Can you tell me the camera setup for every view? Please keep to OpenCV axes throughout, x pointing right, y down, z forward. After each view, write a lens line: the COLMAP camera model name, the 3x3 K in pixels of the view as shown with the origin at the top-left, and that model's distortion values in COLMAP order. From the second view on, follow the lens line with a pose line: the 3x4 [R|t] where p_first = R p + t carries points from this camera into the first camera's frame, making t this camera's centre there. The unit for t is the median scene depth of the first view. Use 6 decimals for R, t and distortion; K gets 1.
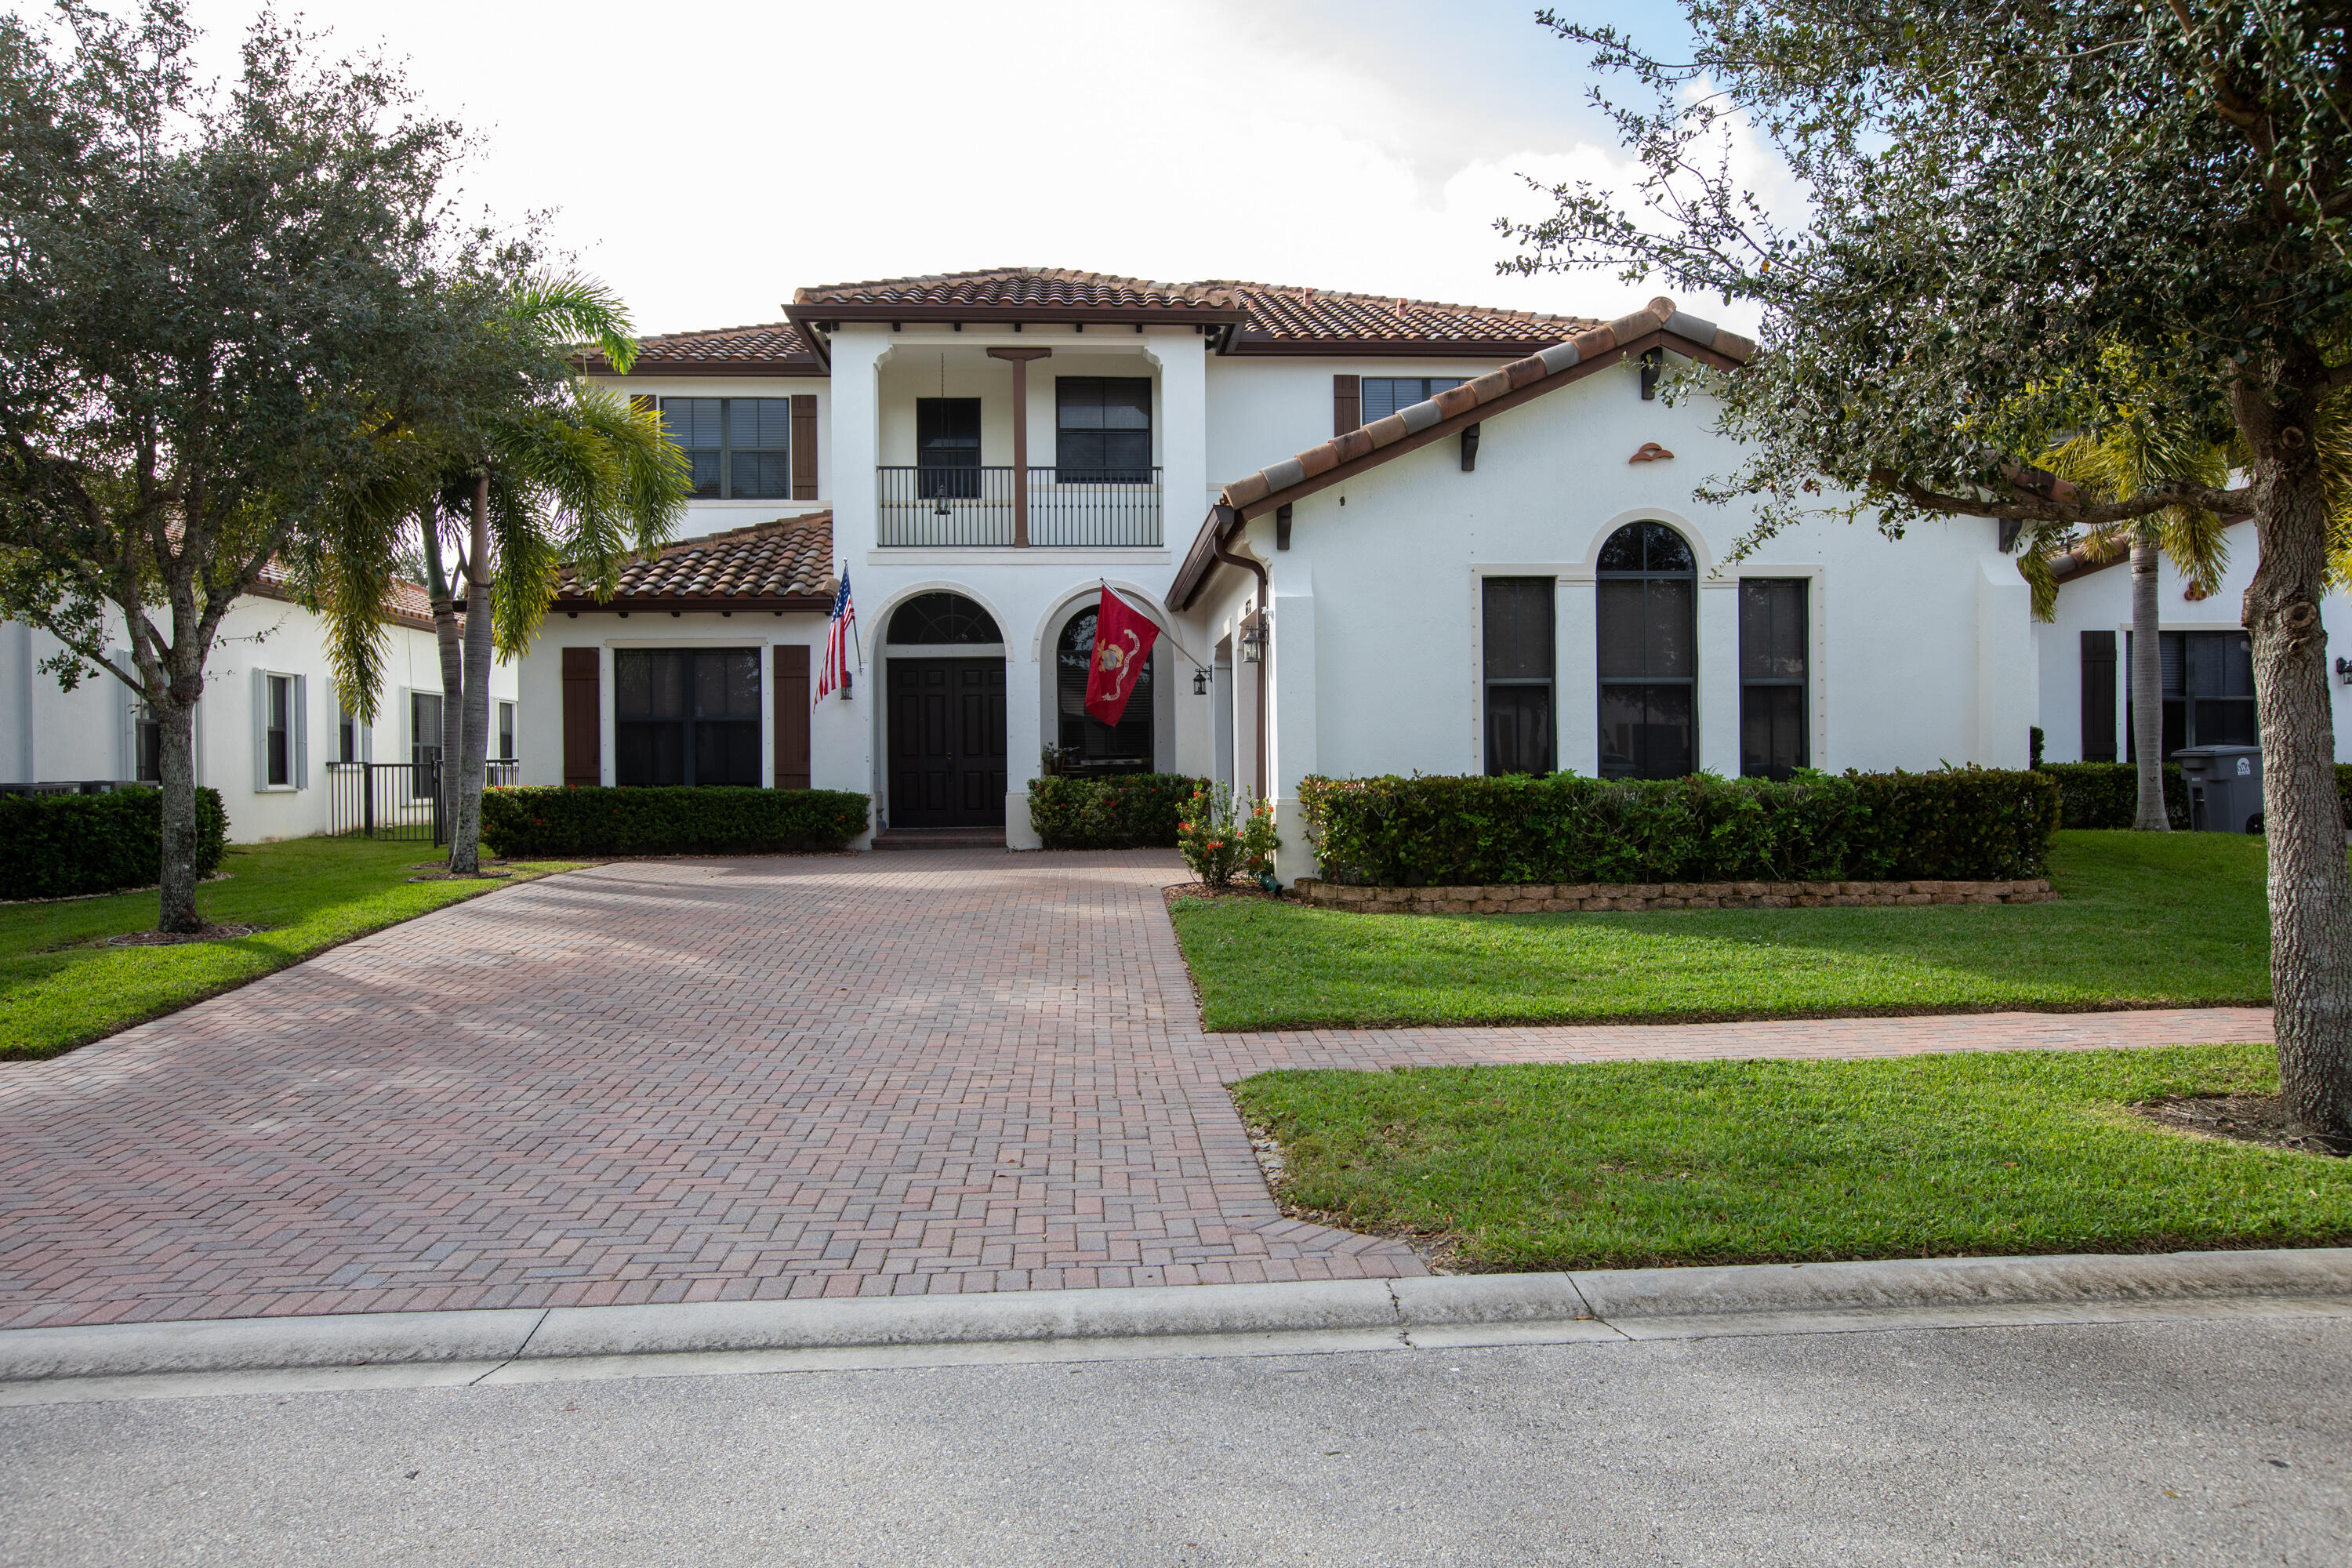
lens RADIAL K [[1633.7, 0, 1176.1], [0, 1633.7, 818.7], [0, 0, 1]] dist [-0.005578, -0.000668]
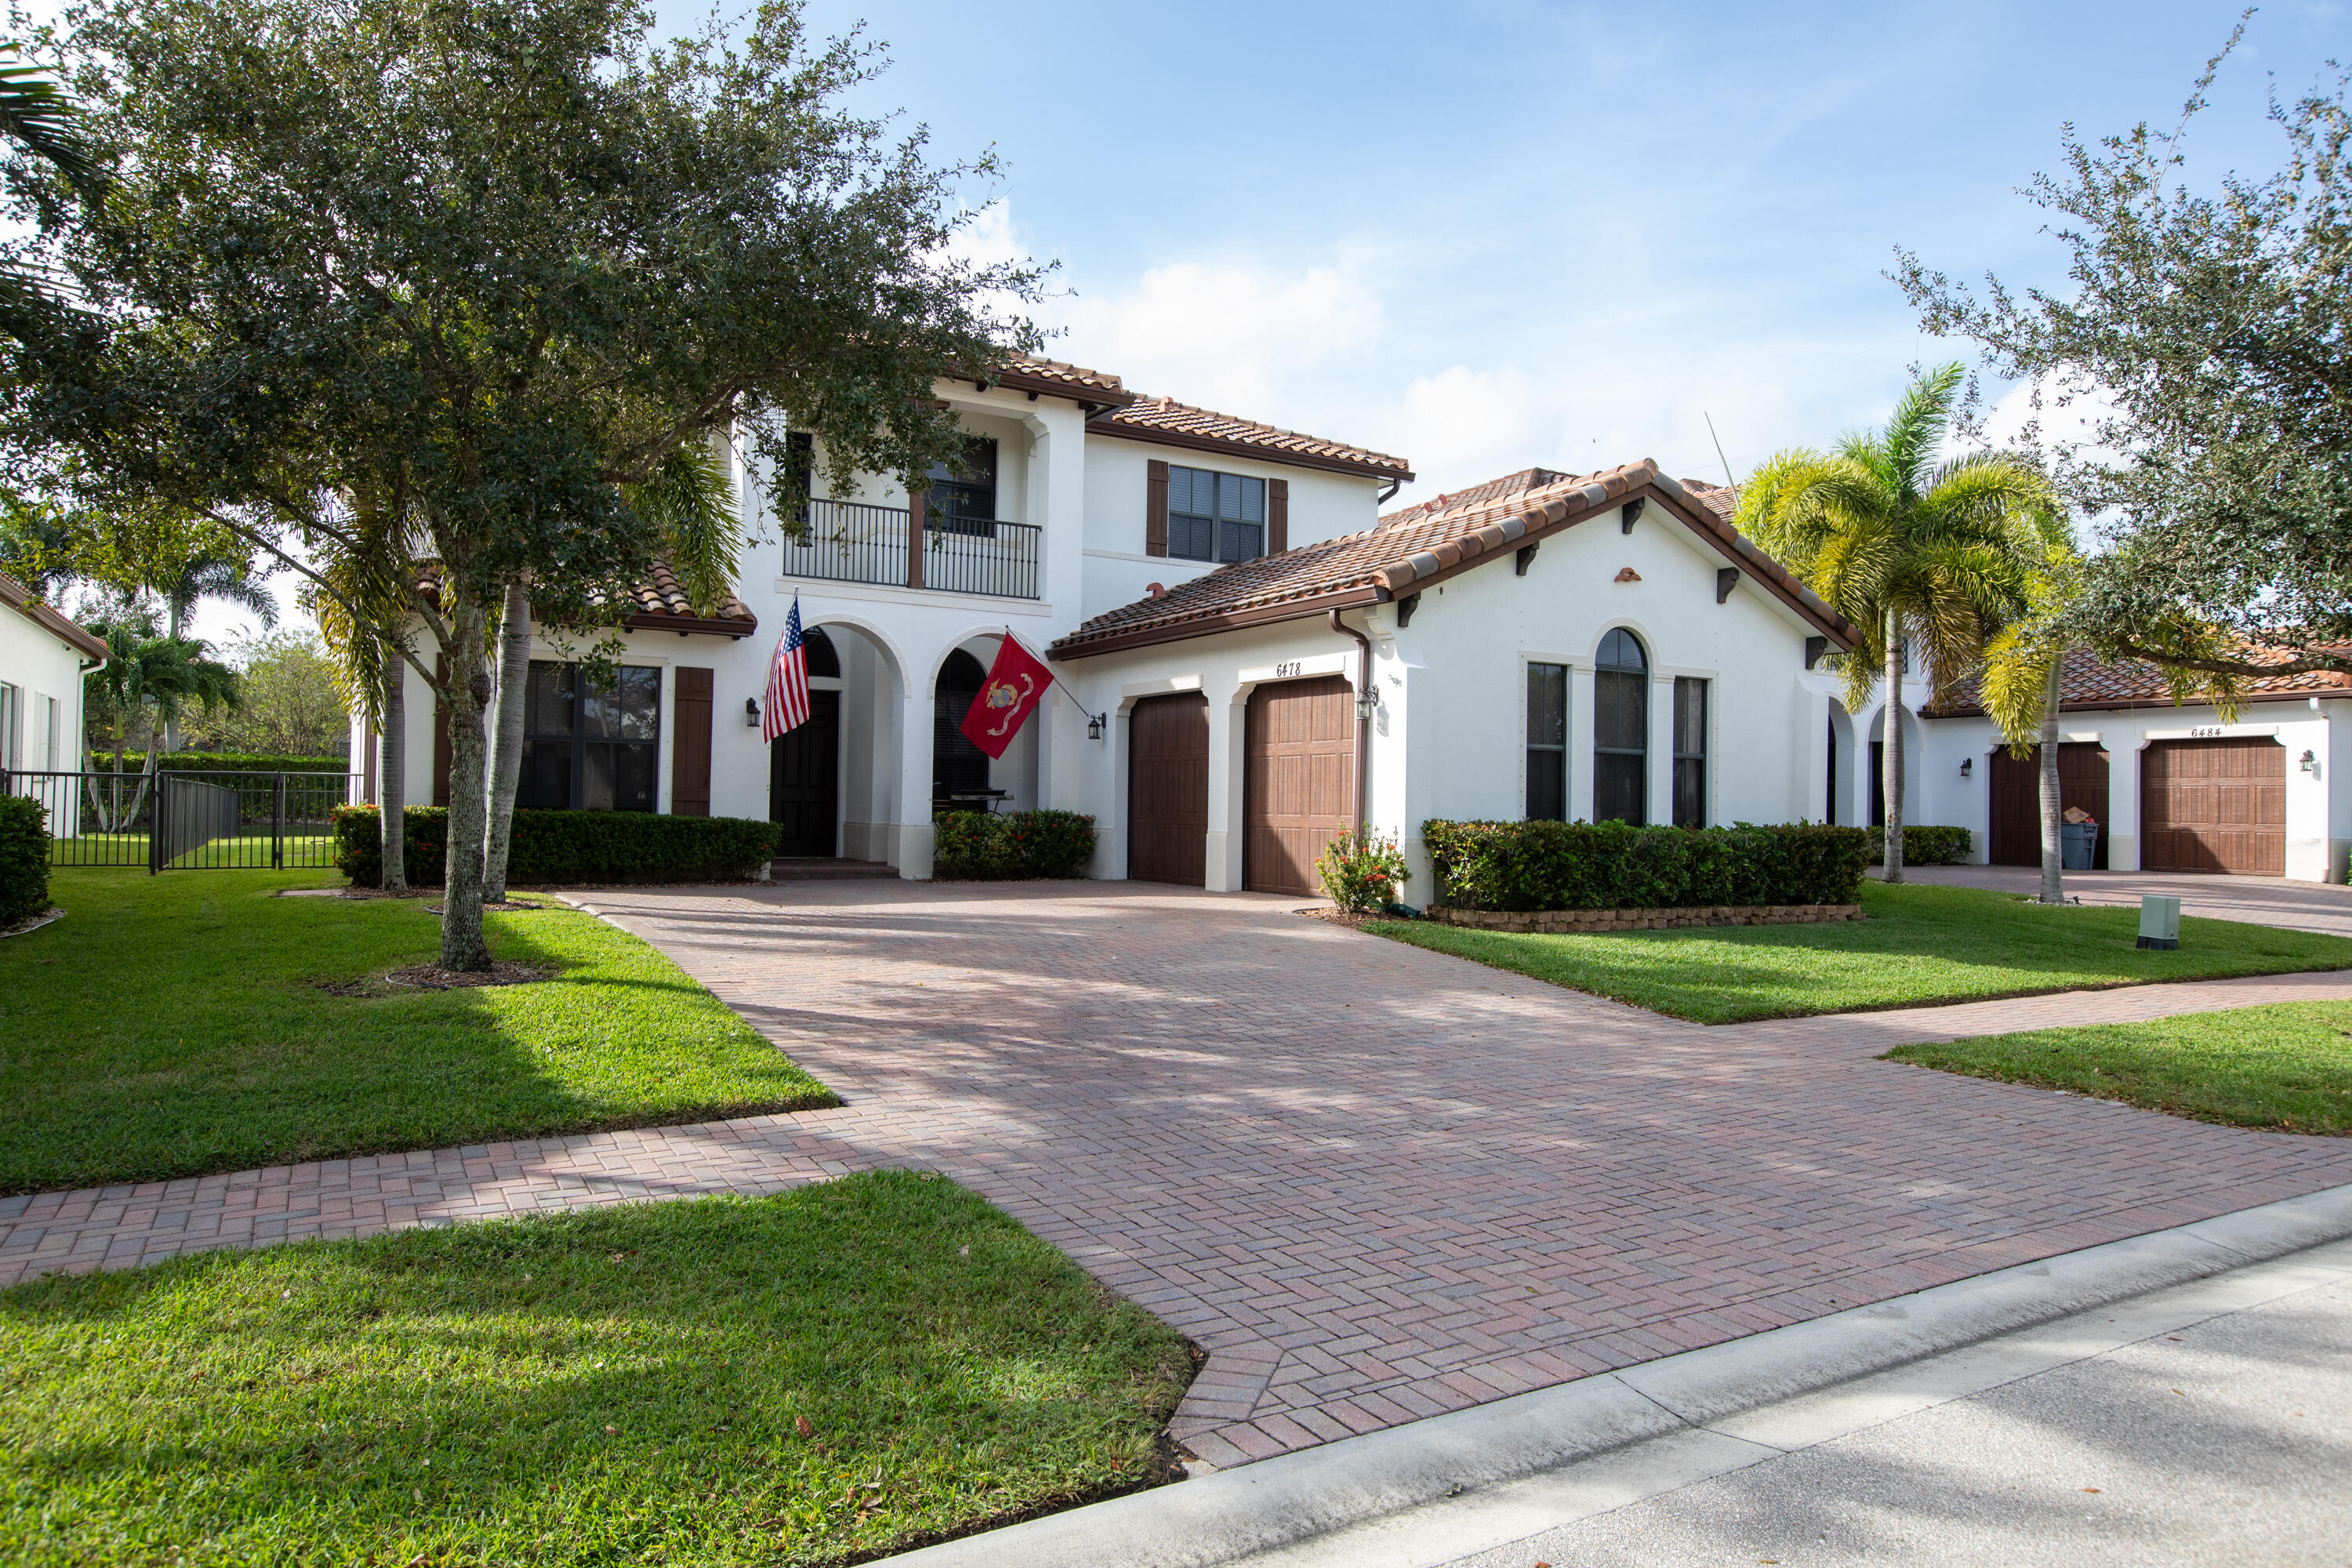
lens RADIAL K [[1547.0, 0, 1172.0], [0, 1547.0, 820.1], [0, 0, 1]] dist [0.085081, -0.000411]
pose [[0.890263, 0.019698, 0.455020, -0.593514], [-0.011912, 0.999730, -0.019973, -0.000844], [-0.455290, 0.012361, 0.890257, 0.064419]]
